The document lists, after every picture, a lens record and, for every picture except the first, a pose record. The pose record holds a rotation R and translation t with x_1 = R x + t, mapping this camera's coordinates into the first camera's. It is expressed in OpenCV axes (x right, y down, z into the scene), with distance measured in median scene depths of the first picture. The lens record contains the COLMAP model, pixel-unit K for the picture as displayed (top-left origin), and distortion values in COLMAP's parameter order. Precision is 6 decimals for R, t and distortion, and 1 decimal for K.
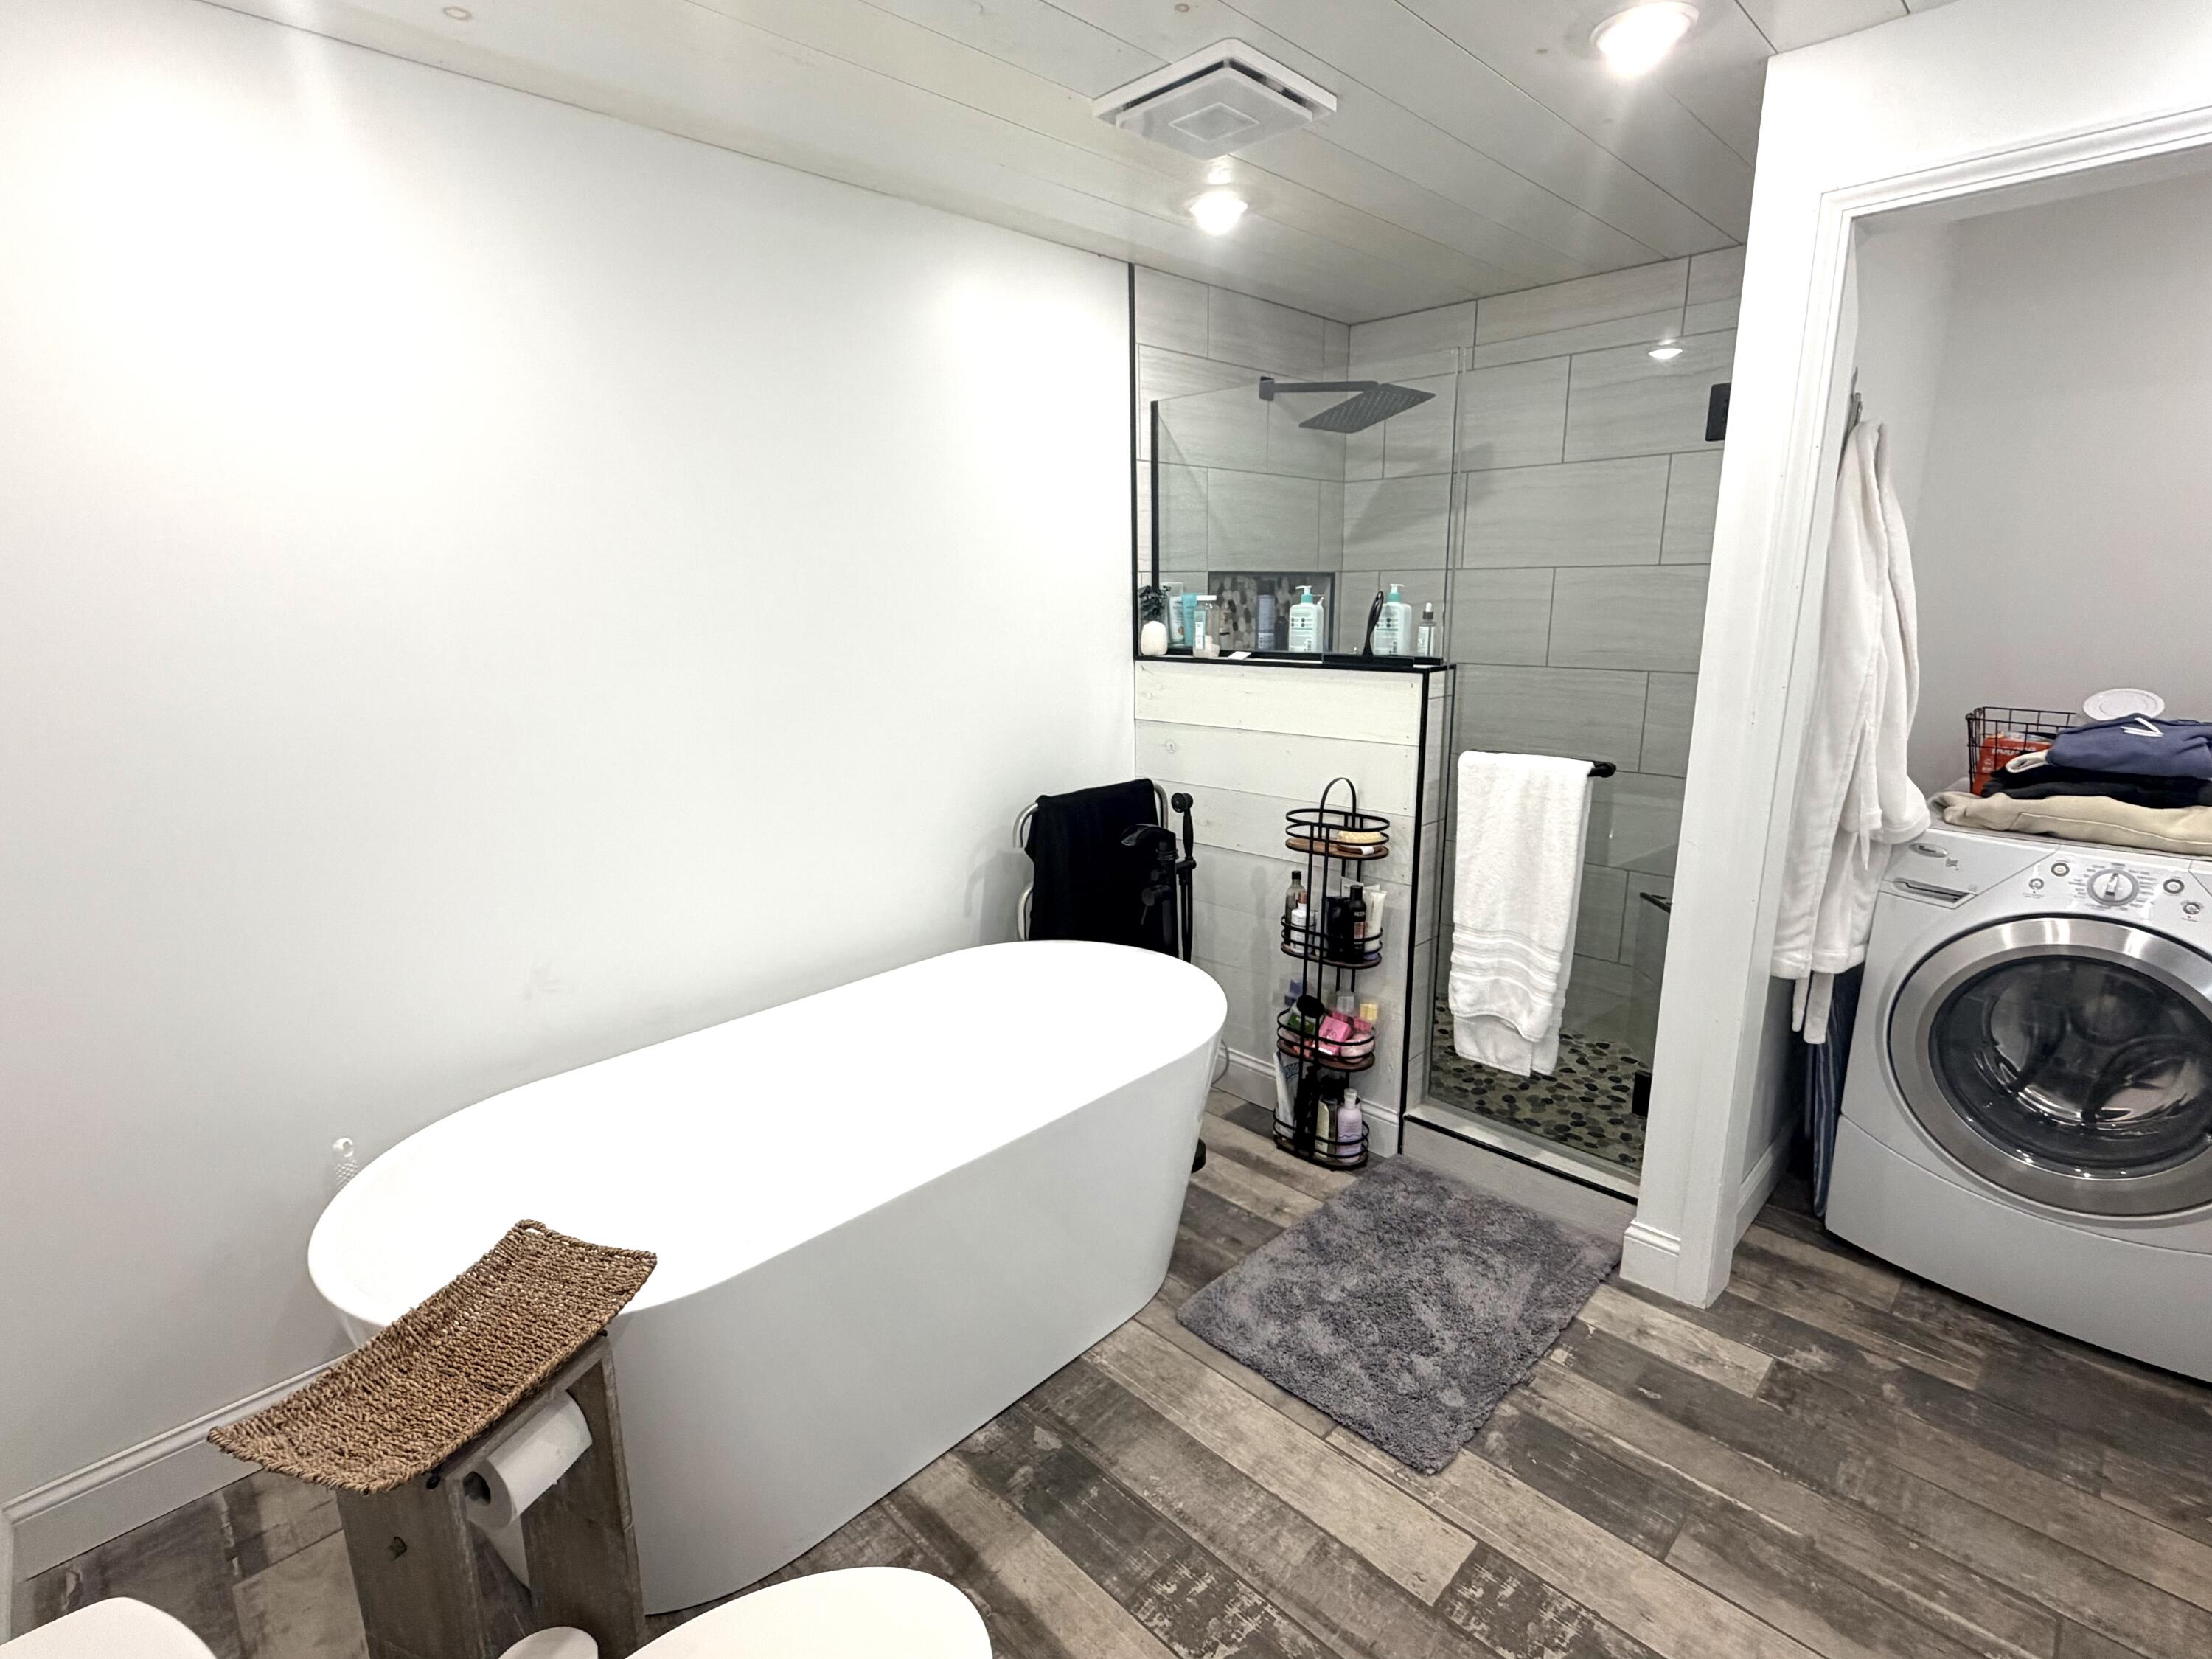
lens RADIAL K [[1042.2, 0, 1103.4], [0, 1042.2, 831.6], [0, 0, 1]] dist [0.000055, -0.000151]
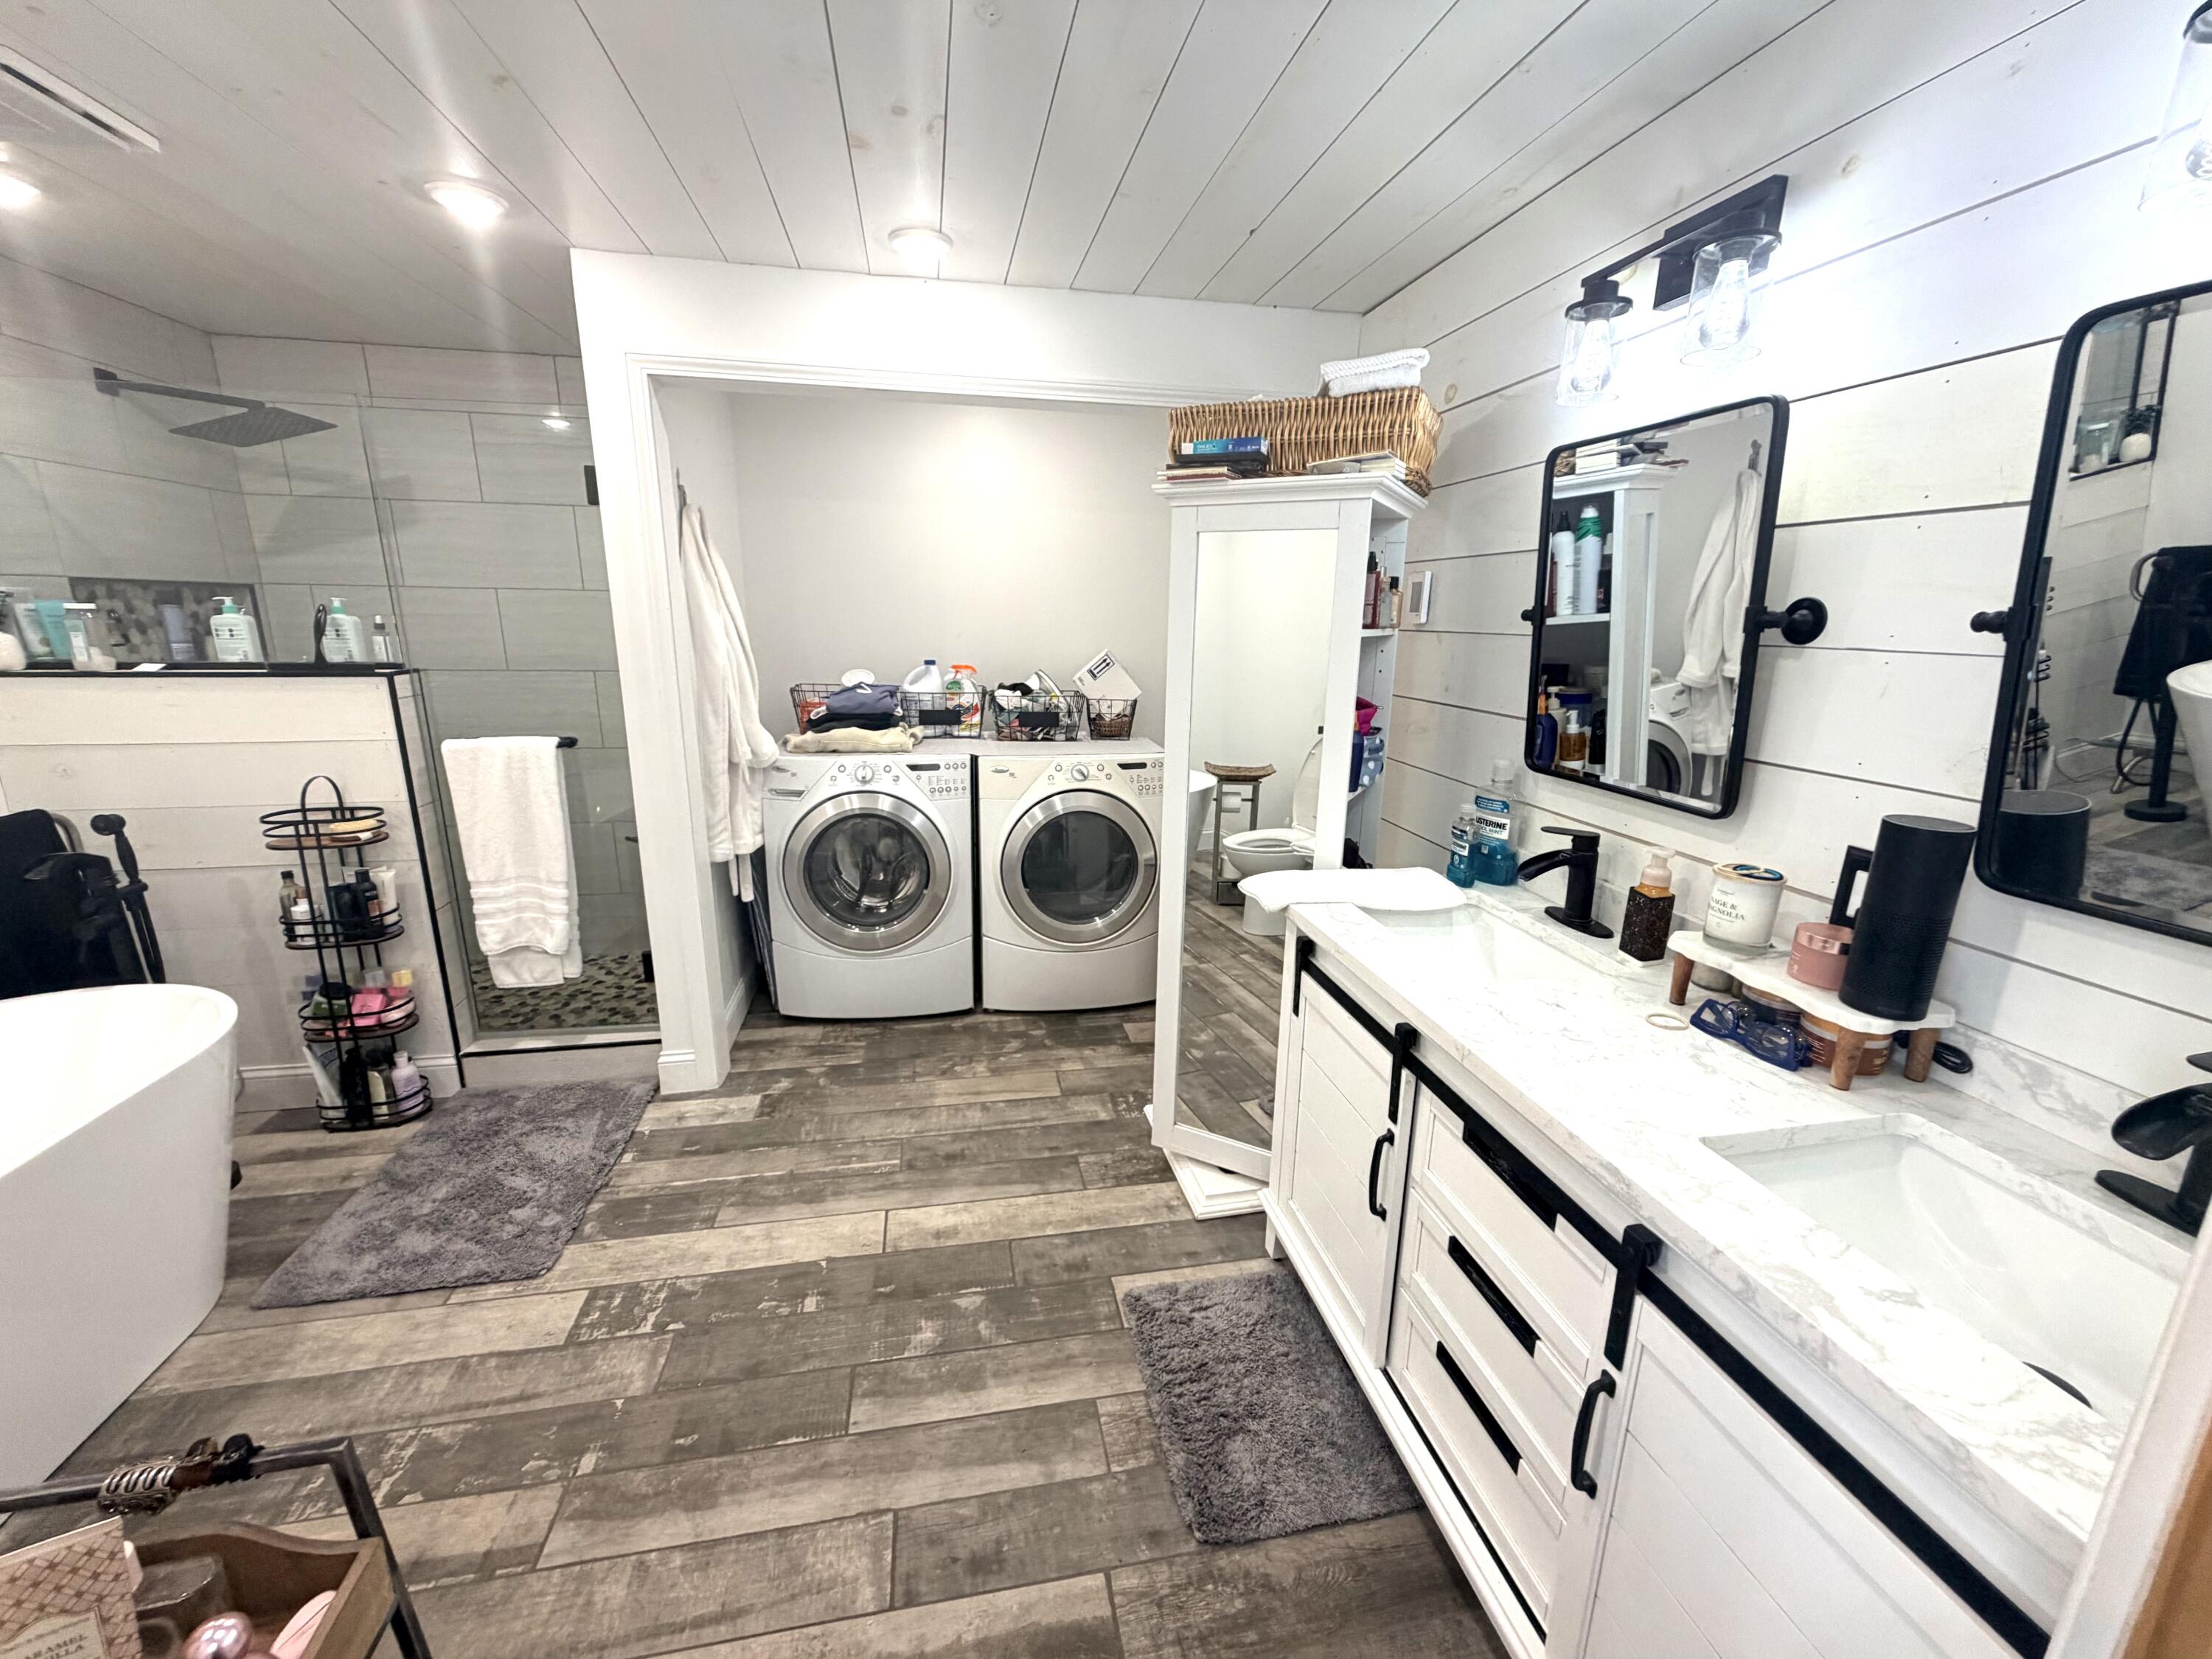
lens RADIAL K [[885.4, 0, 1106.4], [0, 885.4, 830.2], [0, 0, 1]] dist [0.001296, -0.000594]
pose [[0.561537, -0.178056, 0.808067, -0.074059], [0.166130, 0.980948, 0.100704, 0.052108], [-0.810603, 0.077695, 0.580420, -0.217466]]
